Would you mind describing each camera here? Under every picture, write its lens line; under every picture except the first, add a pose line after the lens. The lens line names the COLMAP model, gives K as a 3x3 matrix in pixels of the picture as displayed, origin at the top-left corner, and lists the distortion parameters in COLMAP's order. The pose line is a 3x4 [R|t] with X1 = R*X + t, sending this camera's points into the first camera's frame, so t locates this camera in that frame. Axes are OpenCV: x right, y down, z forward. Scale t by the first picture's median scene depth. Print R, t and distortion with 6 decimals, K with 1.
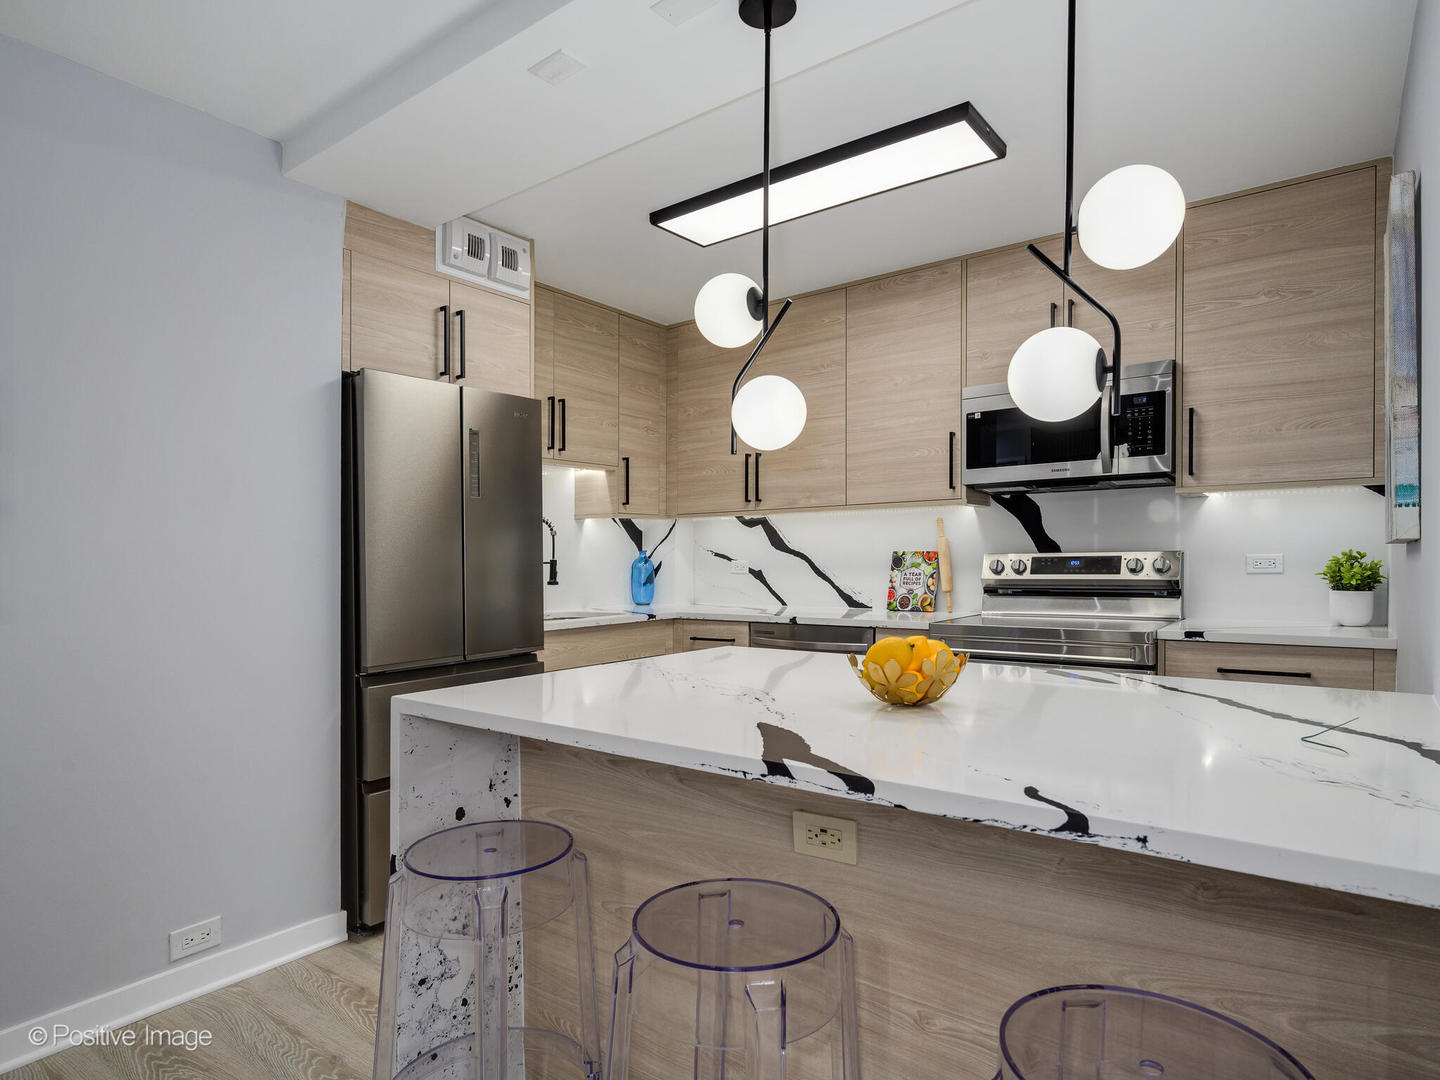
lens RADIAL K [[856.5, 0, 715.7], [0, 856.5, 556.3], [0, 0, 1]] dist [0.003622, 0.000038]
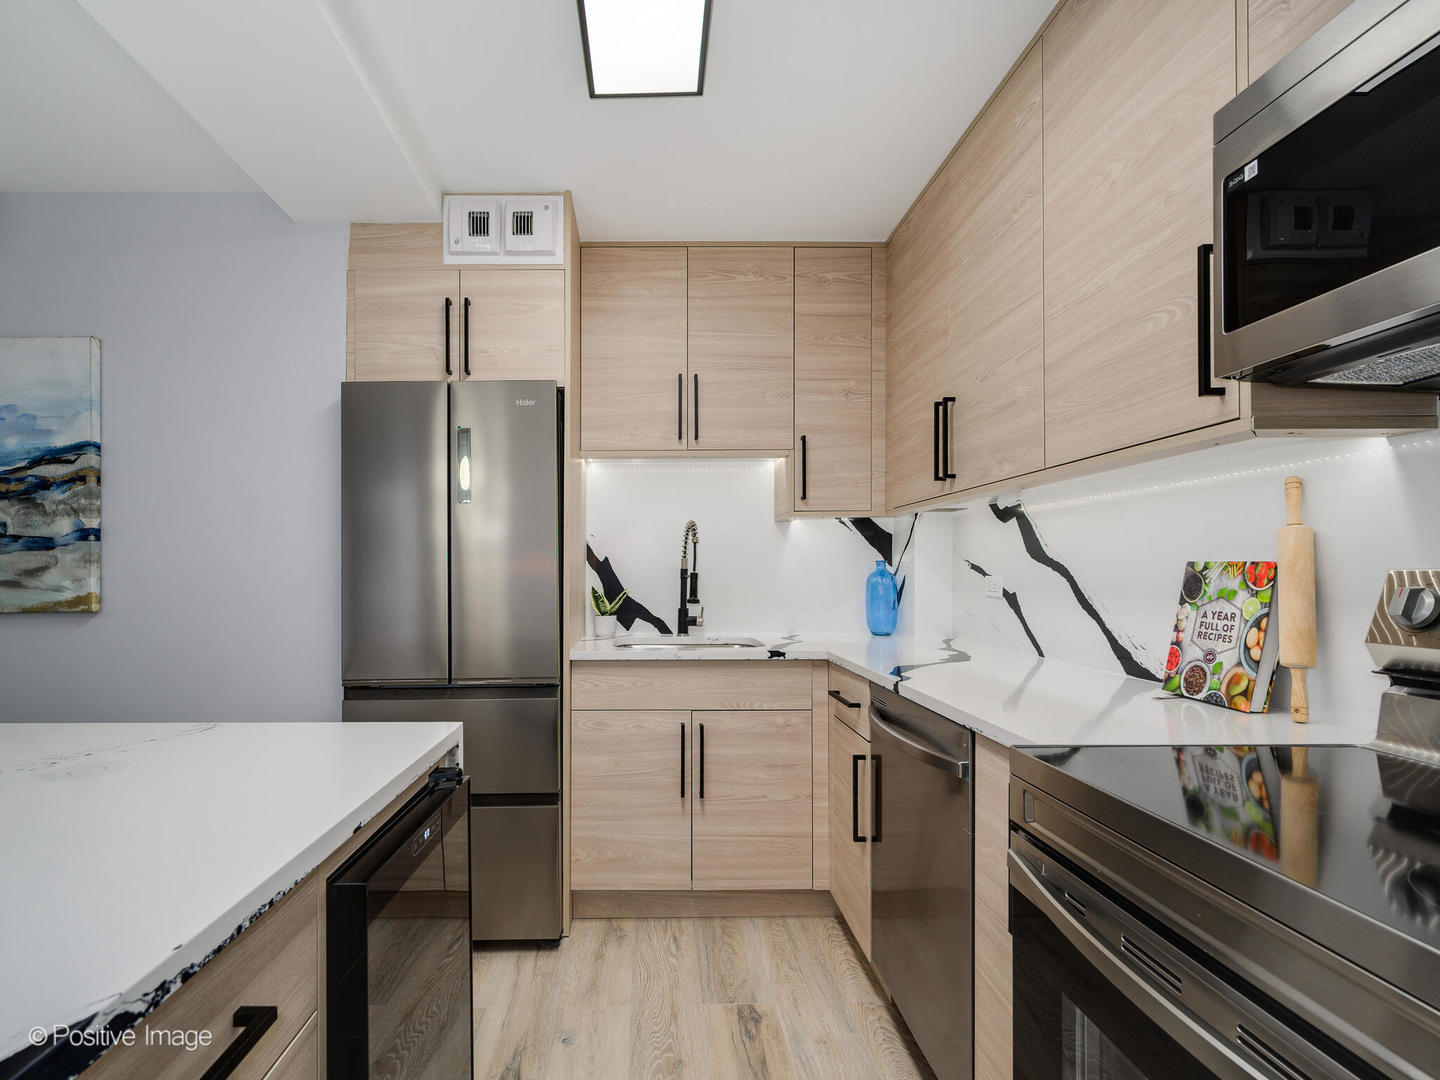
lens RADIAL K [[730.8, 0, 622.3], [0, 730.8, 556.4], [0, 0, 1]] dist [0.000711, 0.000012]
pose [[0.592914, -0.007051, -0.805235, 0.352592], [-0.001809, 0.999947, -0.010088, -0.004304], [0.805264, 0.007438, 0.592870, 0.558655]]
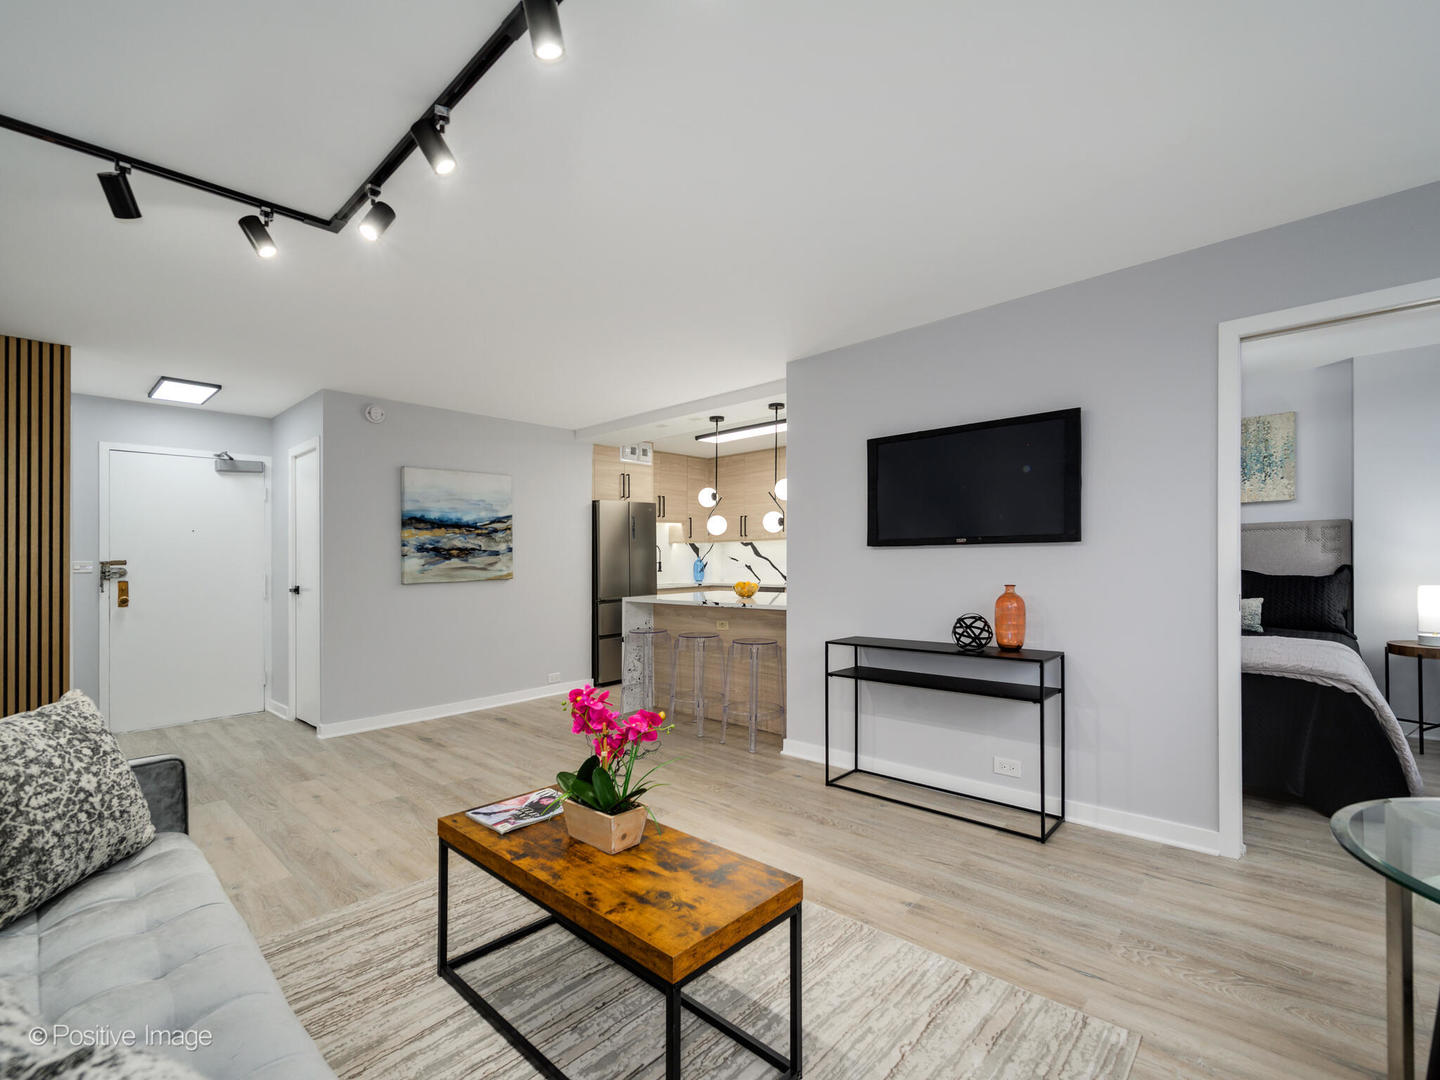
lens RADIAL K [[856.5, 0, 715.7], [0, 856.5, 556.3], [0, 0, 1]] dist [0.003622, 0.000038]
pose [[0.993480, -0.002508, -0.113979, 0.257872], [0.003209, 0.999977, 0.005963, -0.025453], [0.113961, -0.006290, 0.993465, -1.475412]]
